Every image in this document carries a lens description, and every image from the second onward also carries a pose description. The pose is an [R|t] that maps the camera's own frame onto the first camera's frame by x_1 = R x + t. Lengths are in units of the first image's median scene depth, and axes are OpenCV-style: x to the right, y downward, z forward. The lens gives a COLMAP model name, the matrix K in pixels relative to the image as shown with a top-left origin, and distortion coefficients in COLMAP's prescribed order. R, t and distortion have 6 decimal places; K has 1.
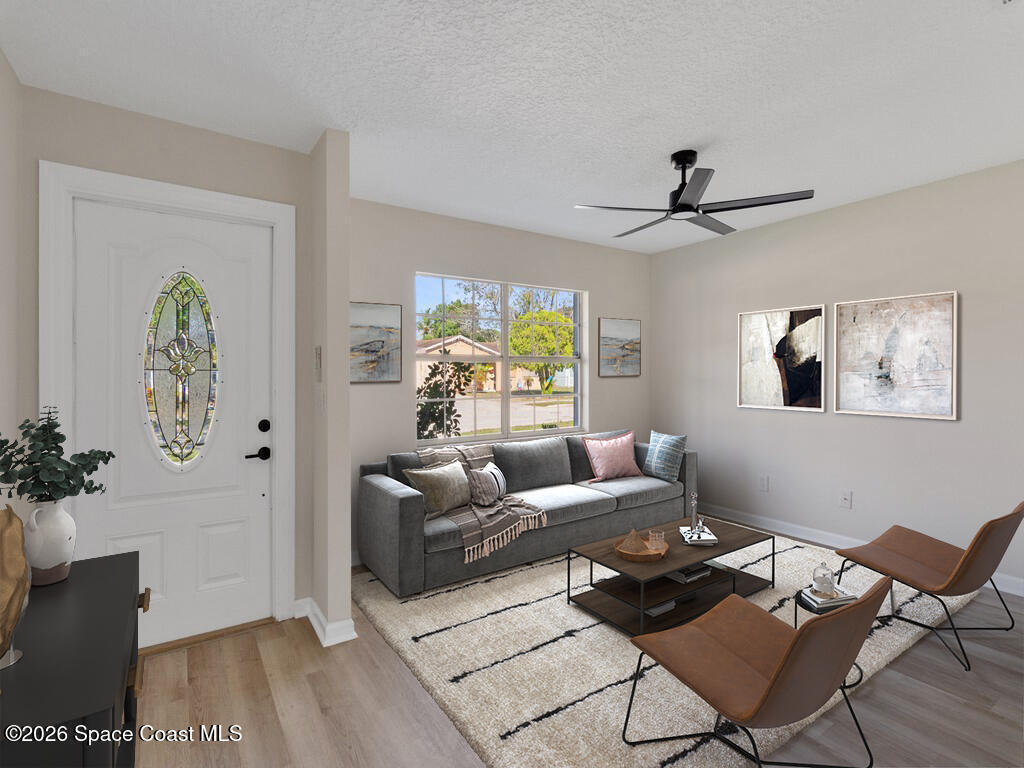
lens RADIAL K [[499.1, 0, 511.8], [0, 499.1, 379.6], [0, 0, 1]] dist [-0.009355, -0.001306]
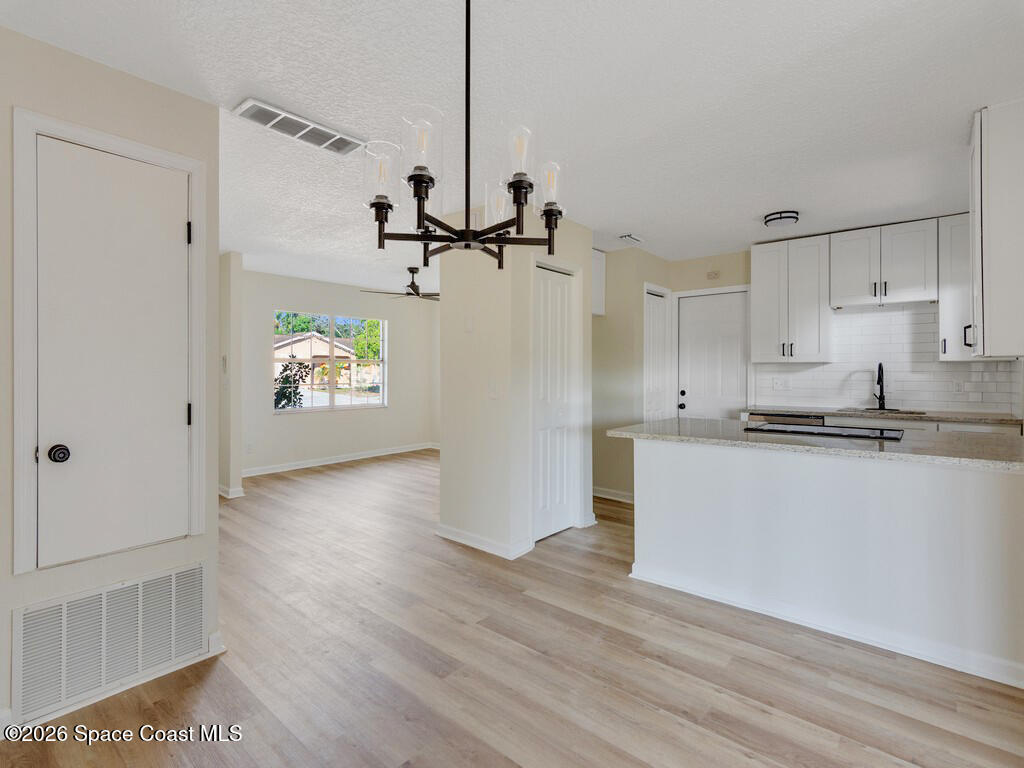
lens RADIAL K [[499.1, 0, 510.2], [0, 499.1, 367.4], [0, 0, 1]] dist [-0.009355, -0.001306]
pose [[0.963817, 0.007049, 0.266472, 0.115591], [-0.002254, 0.999830, -0.018296, 0.008771], [-0.266555, 0.017034, 0.963669, -0.748403]]
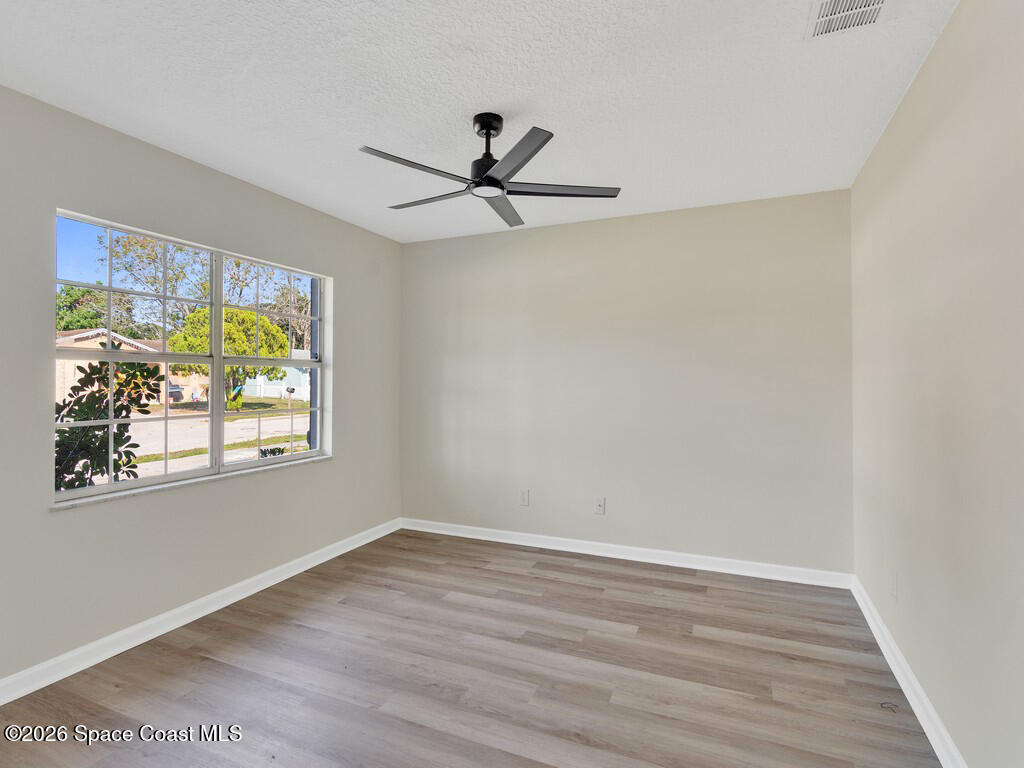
lens RADIAL K [[525.3, 0, 510.8], [0, 525.3, 383.3], [0, 0, 1]] dist [0.000353, -0.000452]
pose [[0.846239, 0.008268, 0.532739, -0.056192], [-0.002924, 0.999937, -0.010875, -0.002292], [-0.532796, 0.007645, 0.846209, 0.157365]]
